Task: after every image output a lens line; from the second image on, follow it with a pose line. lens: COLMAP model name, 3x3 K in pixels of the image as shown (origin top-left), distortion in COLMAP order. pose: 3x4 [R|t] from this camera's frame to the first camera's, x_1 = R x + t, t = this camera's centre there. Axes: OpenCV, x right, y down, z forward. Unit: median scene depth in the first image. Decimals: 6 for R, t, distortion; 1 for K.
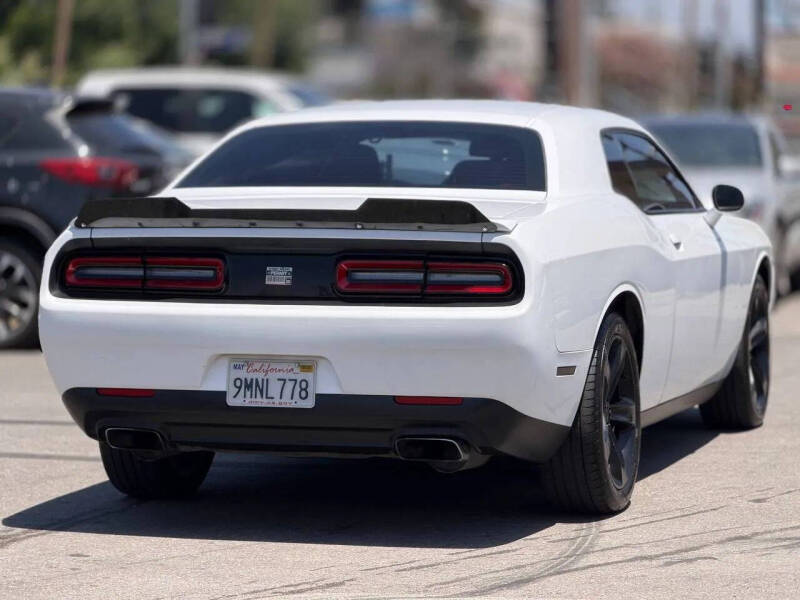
lens RADIAL K [[2693.0, 0, 400.0], [0, 2693.0, 300.0], [0, 0, 1]] dist [0.444258, -2.099355]
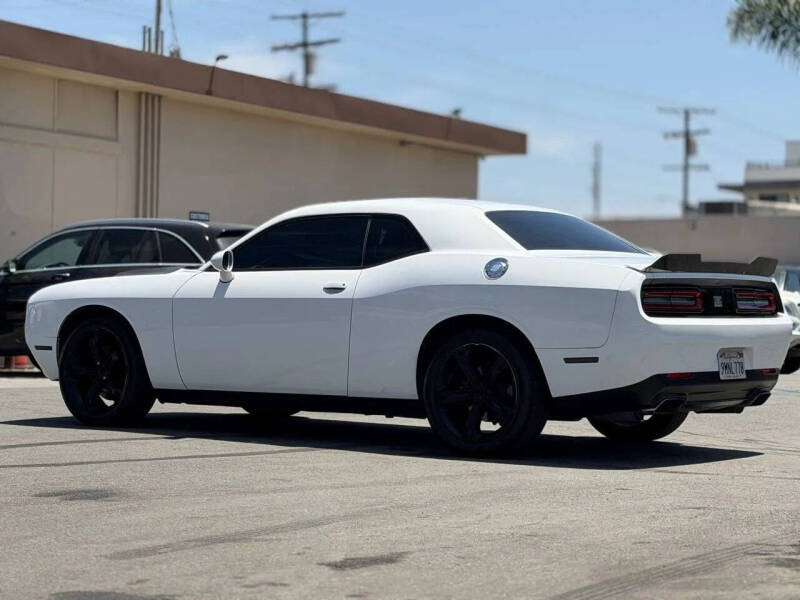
lens RADIAL K [[1888.3, 0, 400.0], [0, 1888.3, 300.0], [0, 0, 1]] dist [0.097058, 0.362201]
pose [[0.341603, 0.003249, 0.939839, -1.225031], [0.039829, 0.999046, -0.017931, 0.003343], [-0.939000, 0.043558, 0.341148, 0.787191]]
